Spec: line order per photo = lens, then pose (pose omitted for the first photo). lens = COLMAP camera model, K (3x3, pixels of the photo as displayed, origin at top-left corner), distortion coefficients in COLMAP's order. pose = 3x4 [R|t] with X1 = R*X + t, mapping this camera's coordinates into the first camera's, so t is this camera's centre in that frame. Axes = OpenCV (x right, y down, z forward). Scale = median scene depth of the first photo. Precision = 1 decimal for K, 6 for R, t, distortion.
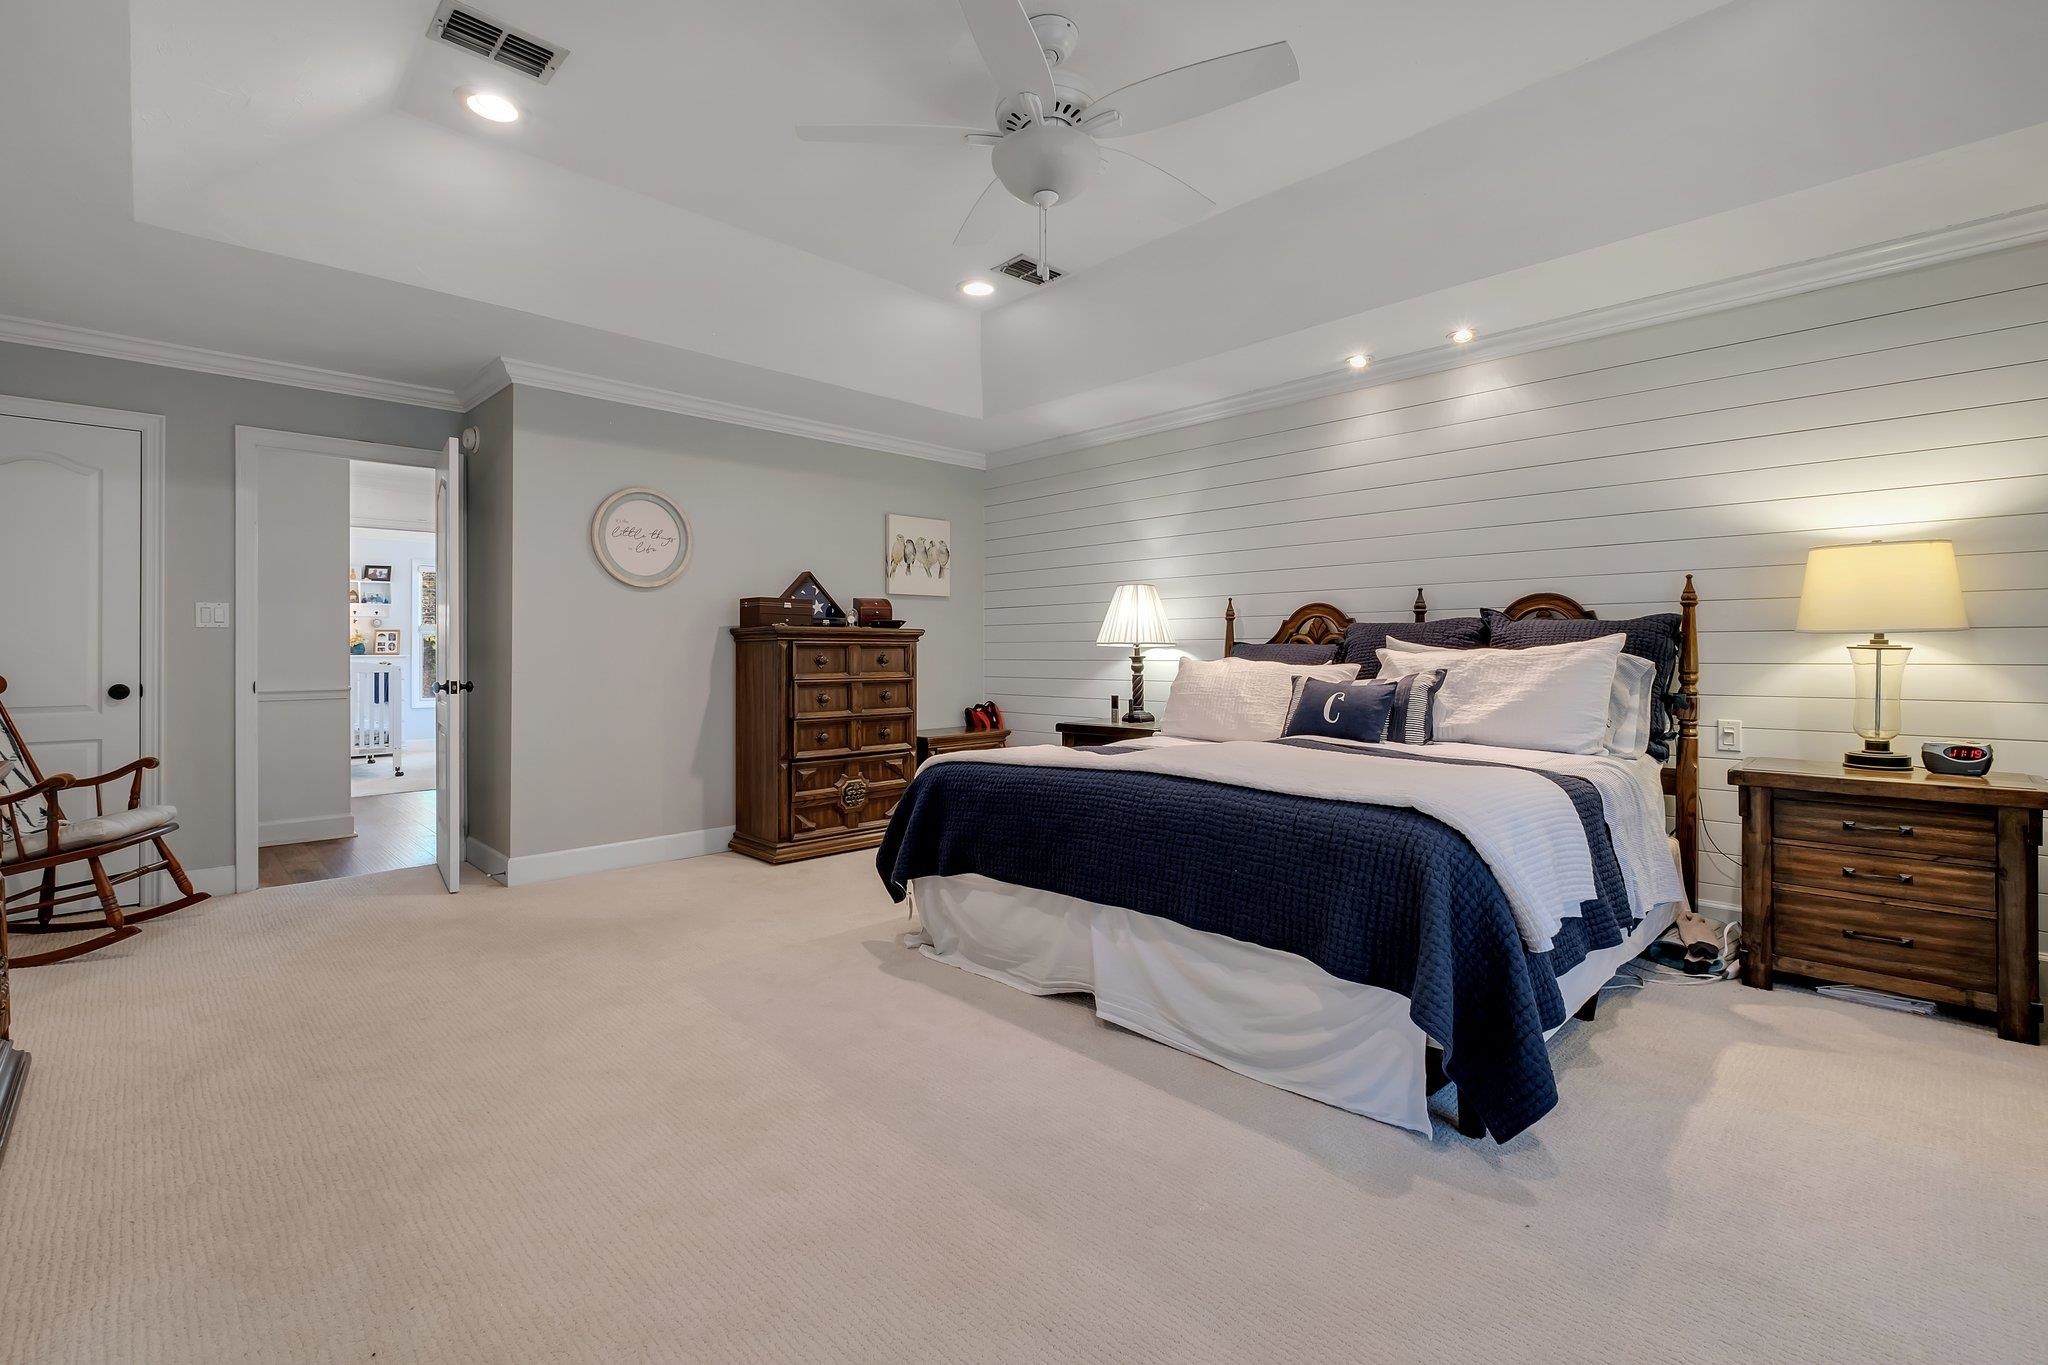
lens RADIAL K [[913.8, 0, 1016.1], [0, 913.8, 673.5], [0, 0, 1]] dist [0.001820, 0.000259]
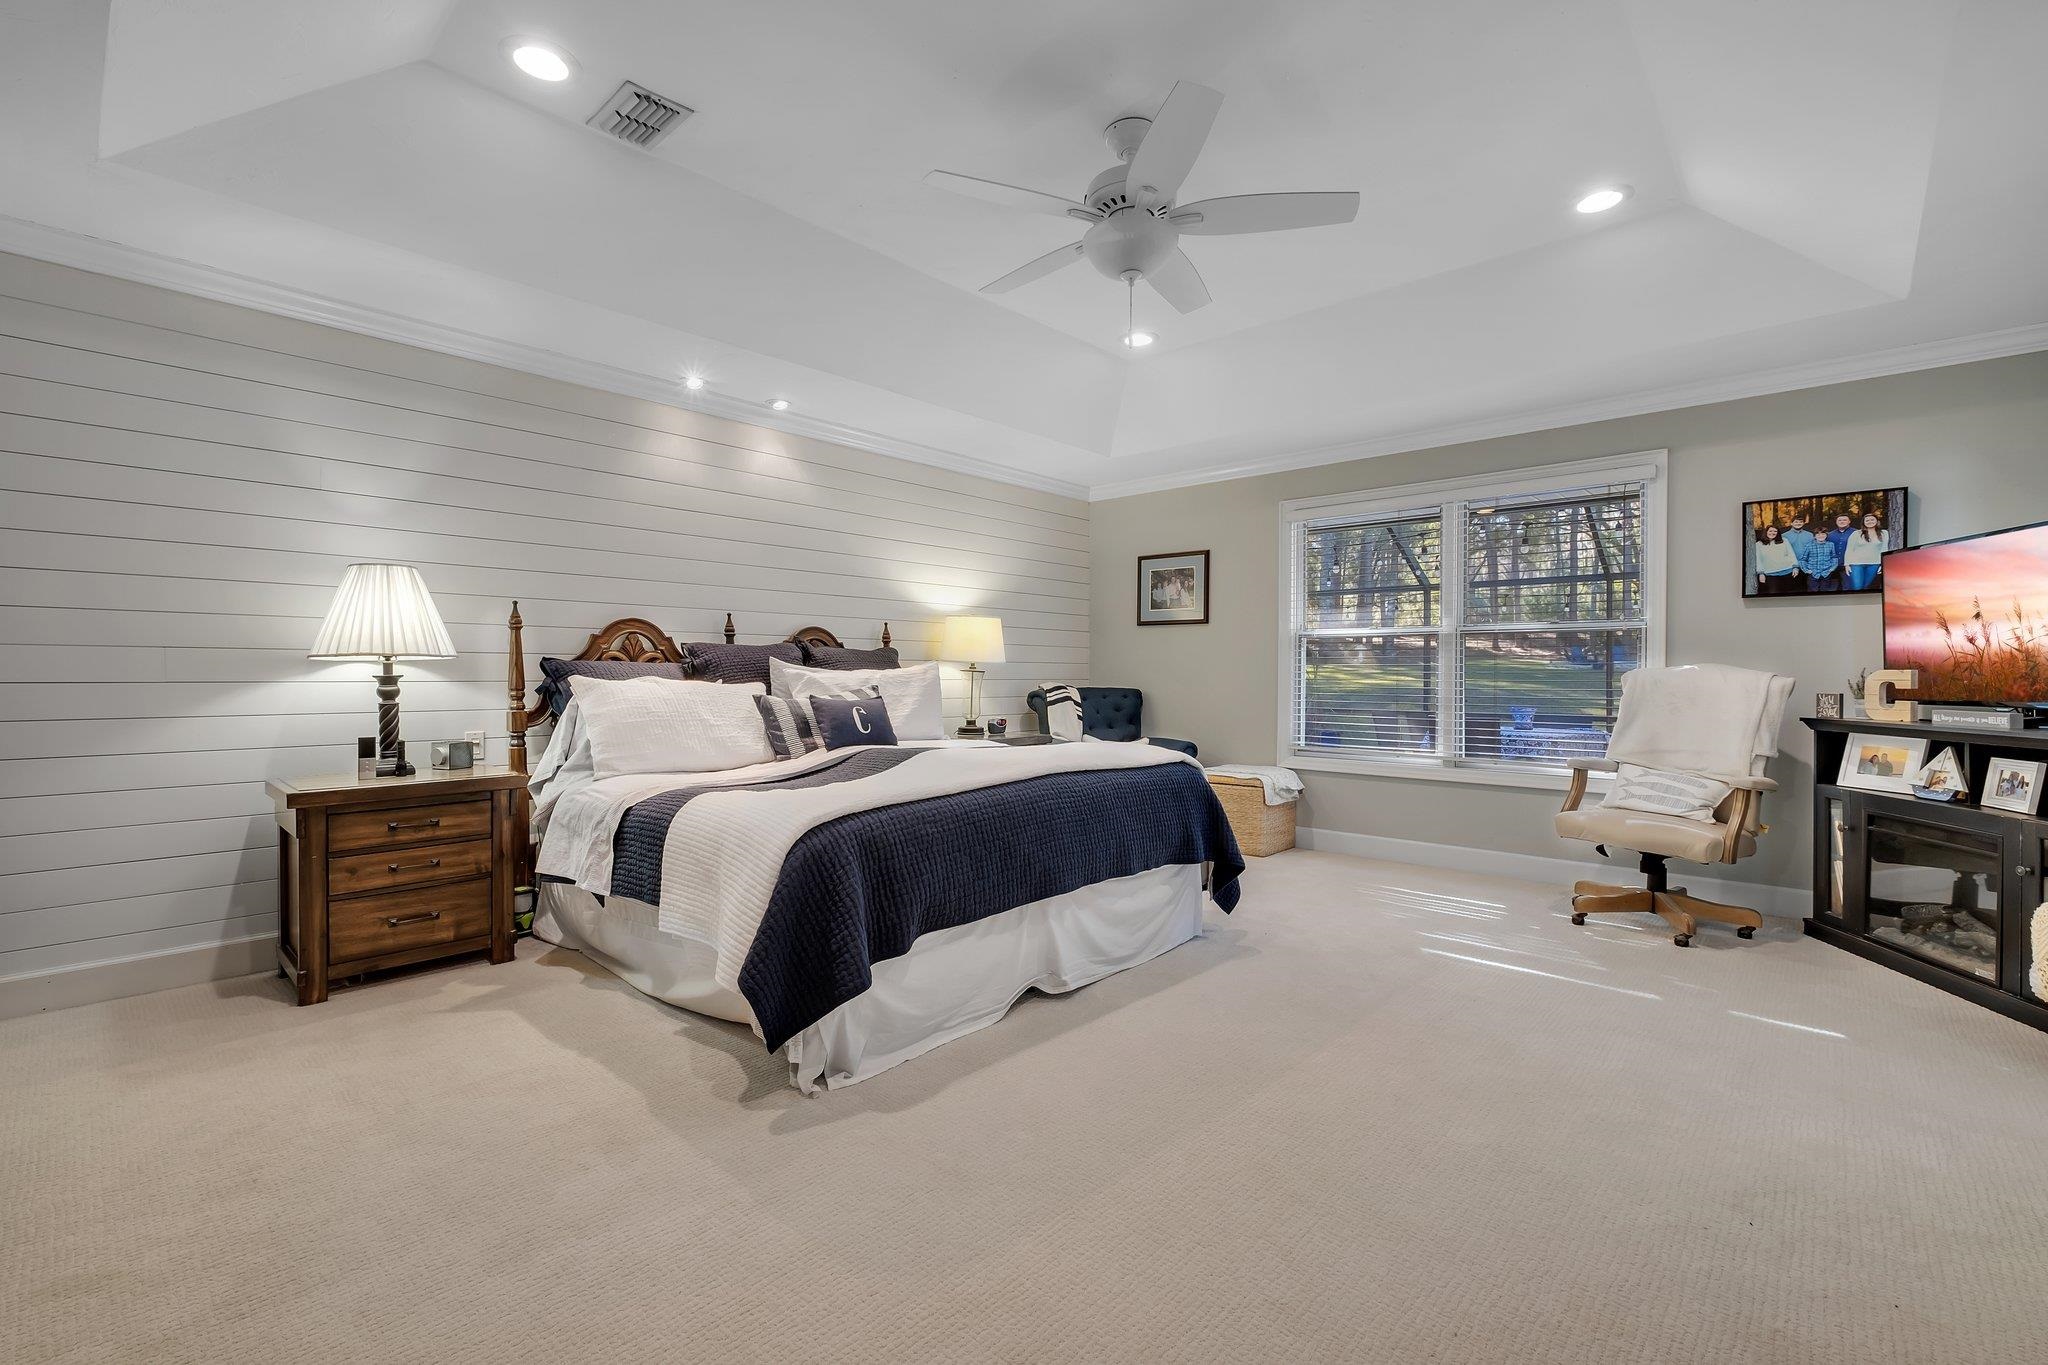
lens RADIAL K [[913.8, 0, 1015.7], [0, 913.8, 677.8], [0, 0, 1]] dist [0.001820, 0.000259]
pose [[-0.071426, 0.000076, 0.997446, -0.669441], [0.020841, 0.999782, 0.001416, -0.010456], [-0.997228, 0.020889, -0.071412, 0.735767]]
